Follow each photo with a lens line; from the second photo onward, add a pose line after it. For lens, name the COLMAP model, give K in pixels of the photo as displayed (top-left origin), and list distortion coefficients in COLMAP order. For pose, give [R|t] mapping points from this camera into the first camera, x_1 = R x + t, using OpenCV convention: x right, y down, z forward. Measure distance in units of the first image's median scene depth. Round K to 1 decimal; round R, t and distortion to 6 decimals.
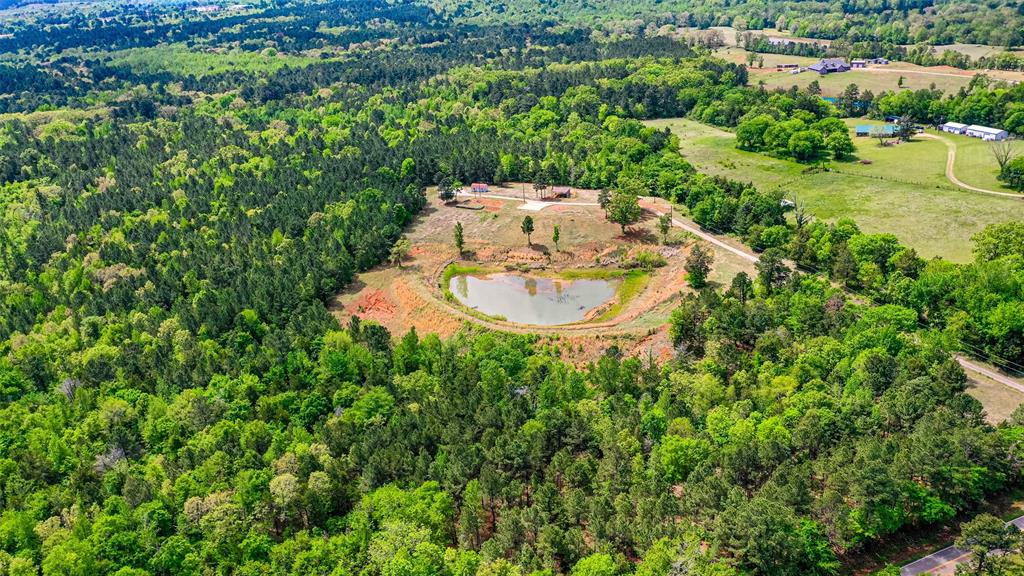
lens RADIAL K [[811.5, 0, 512.0], [0, 811.5, 288.0], [0, 0, 1]] dist [0.005072, -0.004591]
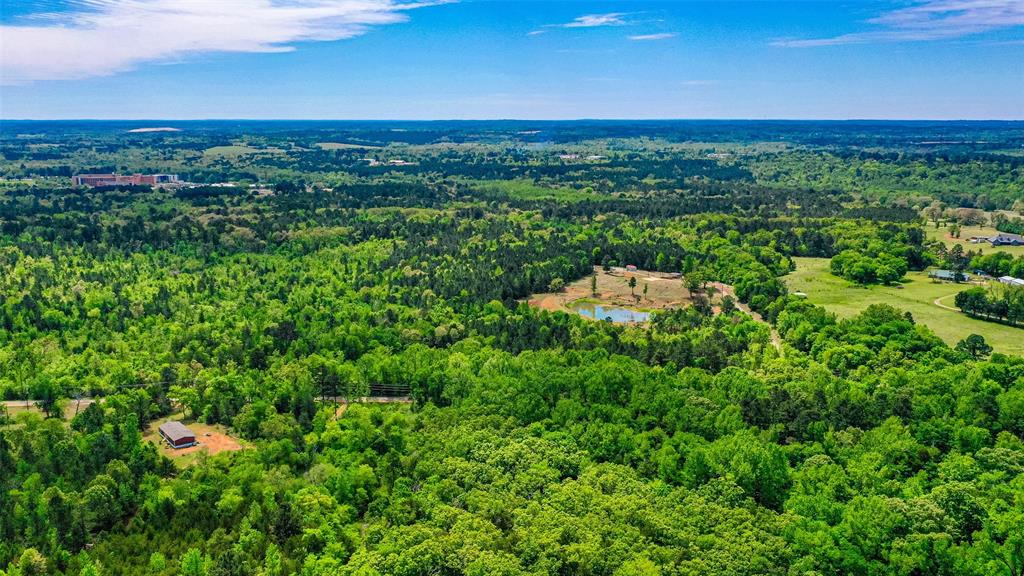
lens RADIAL K [[811.5, 0, 512.0], [0, 811.5, 288.0], [0, 0, 1]] dist [0.005072, -0.004591]
pose [[0.907724, 0.144800, -0.393789, 0.294804], [-0.214249, 0.966936, -0.138316, 0.142023], [0.360741, 0.209922, 0.908735, -0.399353]]
